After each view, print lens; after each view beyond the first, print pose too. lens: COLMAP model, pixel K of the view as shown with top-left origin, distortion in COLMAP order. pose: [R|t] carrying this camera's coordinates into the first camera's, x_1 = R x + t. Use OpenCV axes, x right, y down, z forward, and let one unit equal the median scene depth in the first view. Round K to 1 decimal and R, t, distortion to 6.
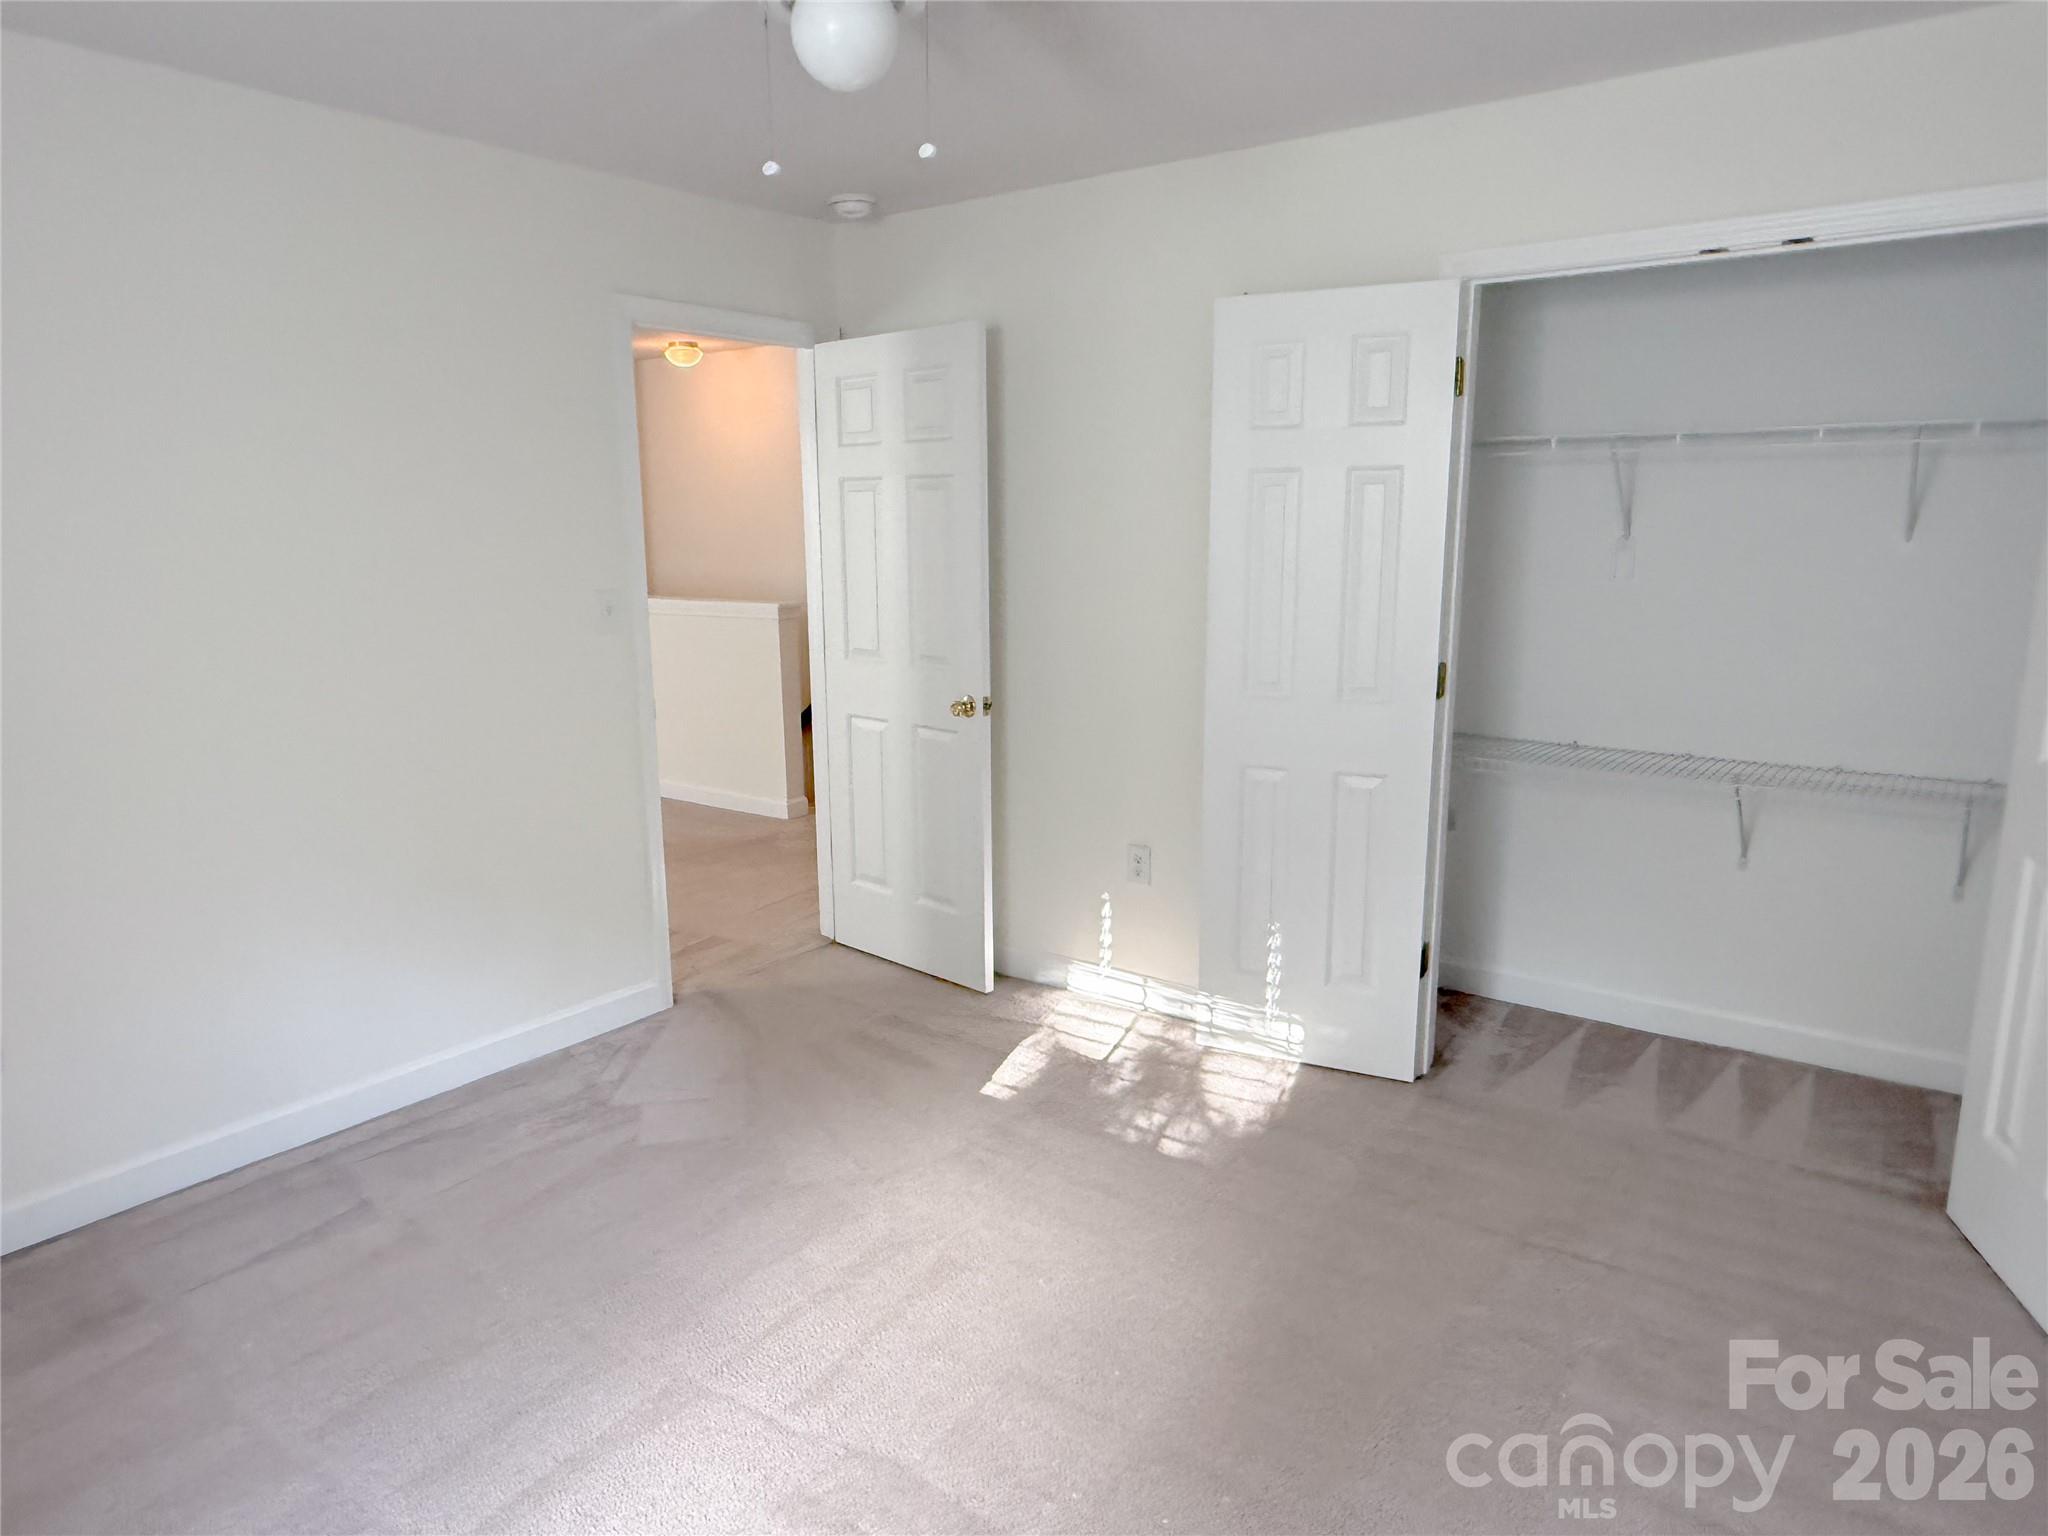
lens RADIAL K [[1303.8, 0, 1030.0], [0, 1303.8, 760.4], [0, 0, 1]] dist [-0.032772, 0.027389]
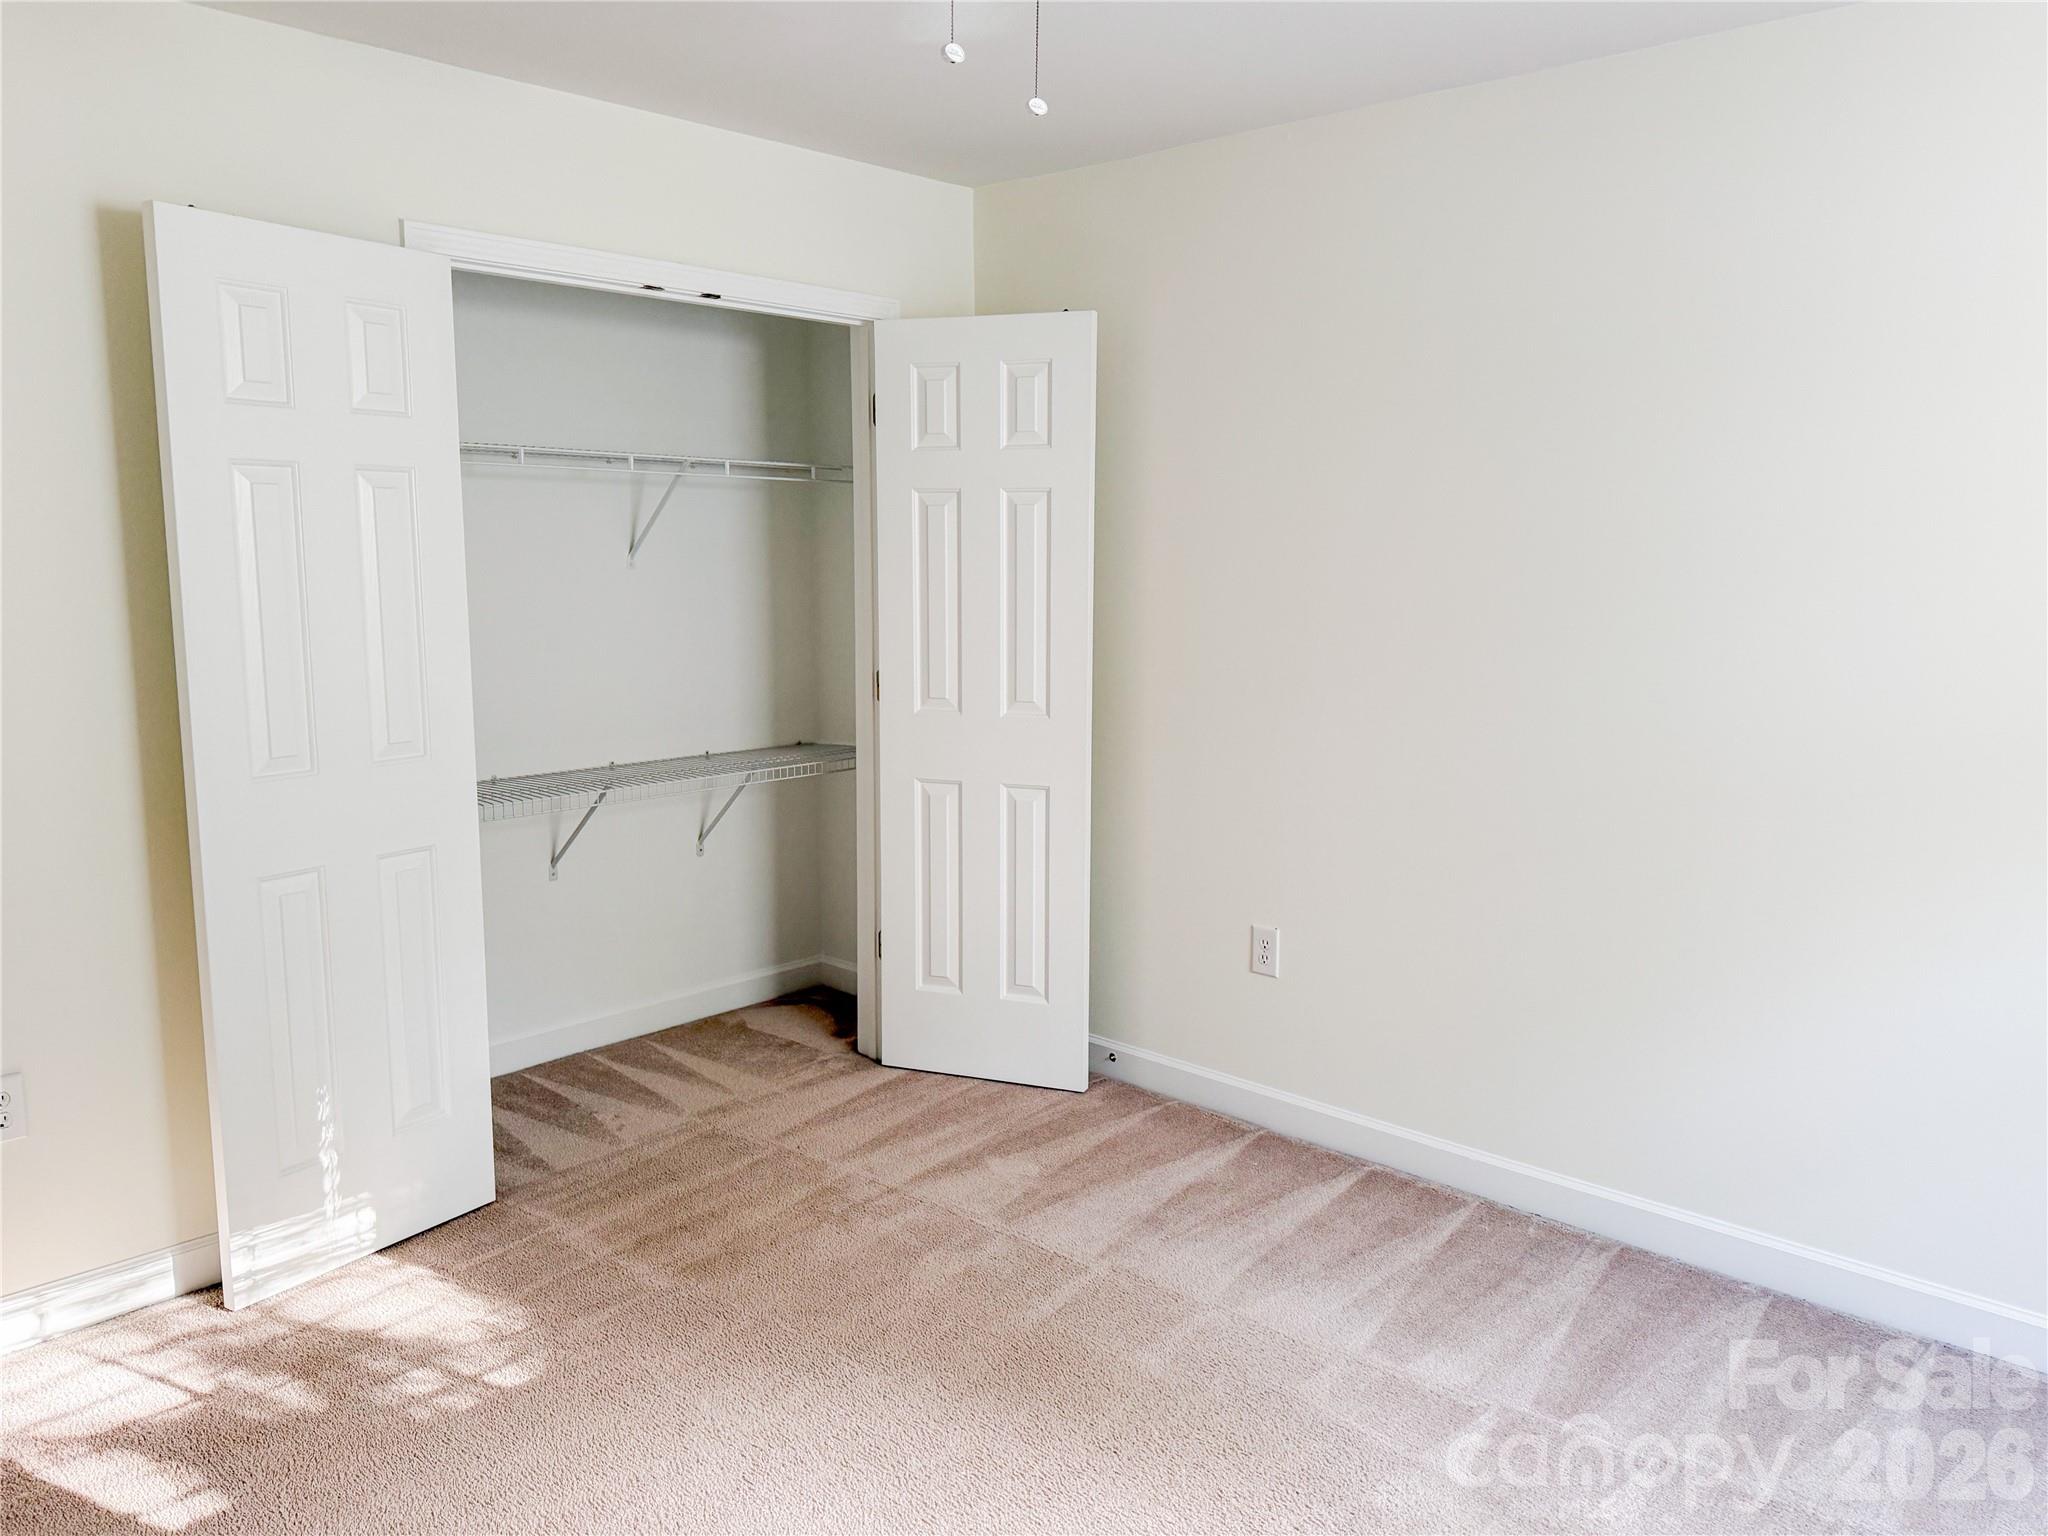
lens RADIAL K [[1512.1, 0, 1032.4], [0, 1512.1, 770.2], [0, 0, 1]] dist [0.053556, -0.072084]
pose [[0.094738, -0.140630, 0.985519, -0.612818], [0.173385, 0.977172, 0.122771, -0.086123], [-0.980287, 0.159243, 0.116958, 0.502729]]
